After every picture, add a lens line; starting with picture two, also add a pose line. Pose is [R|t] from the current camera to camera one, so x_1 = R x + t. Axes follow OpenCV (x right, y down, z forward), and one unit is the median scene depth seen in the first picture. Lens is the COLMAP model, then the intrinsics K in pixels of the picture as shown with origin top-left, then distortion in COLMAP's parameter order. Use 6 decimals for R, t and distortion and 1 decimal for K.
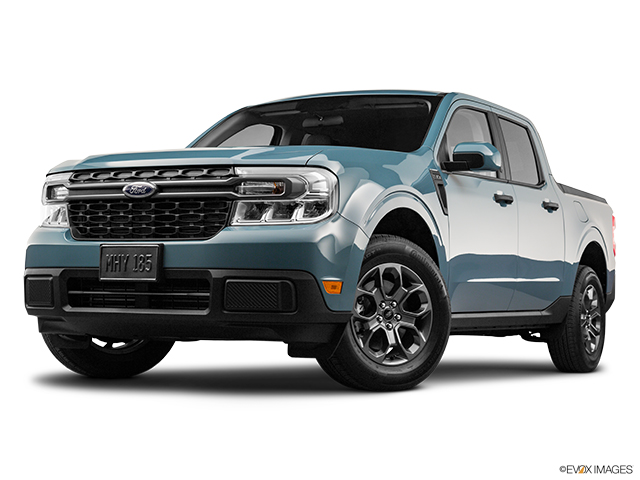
lens RADIAL K [[1235.9, 0, 318.1], [0, 1235.9, 243.1], [0, 0, 1]] dist [0.052551, 0.000000]
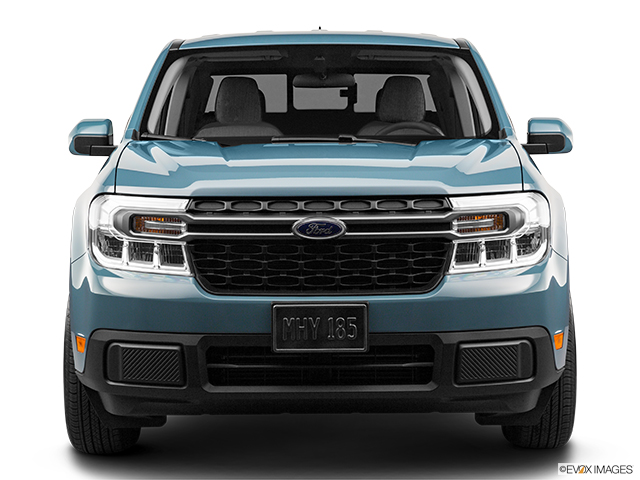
lens RADIAL K [[1453.3, 0, 321.3], [0, 1453.3, 241.6], [0, 0, 1]] dist [0.451580, 0.000000]
pose [[0.888369, -0.062945, 0.454795, -0.530274], [0.002014, 0.991082, 0.133235, -0.148680], [-0.459126, -0.117446, 0.880574, 0.209843]]
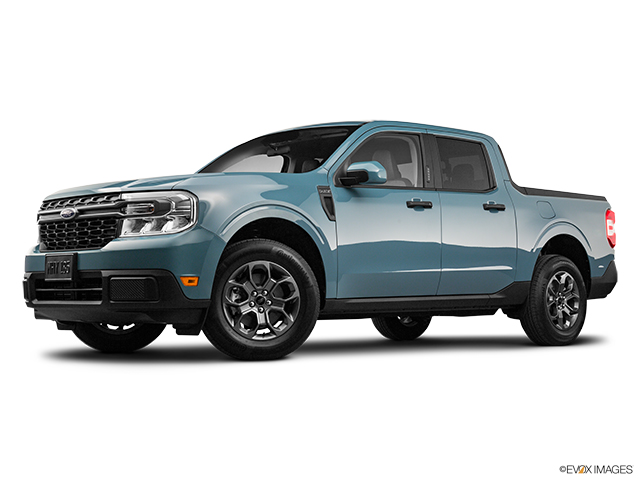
lens RADIAL K [[1000.1, 0, 314.7], [0, 1000.1, 236.7], [0, 0, 1]] dist [0.086672, 0.000000]
pose [[0.951886, -0.040101, -0.303818, 0.435781], [0.037725, 0.999194, -0.013688, 0.007590], [0.304122, 0.001568, 0.952632, 0.024645]]
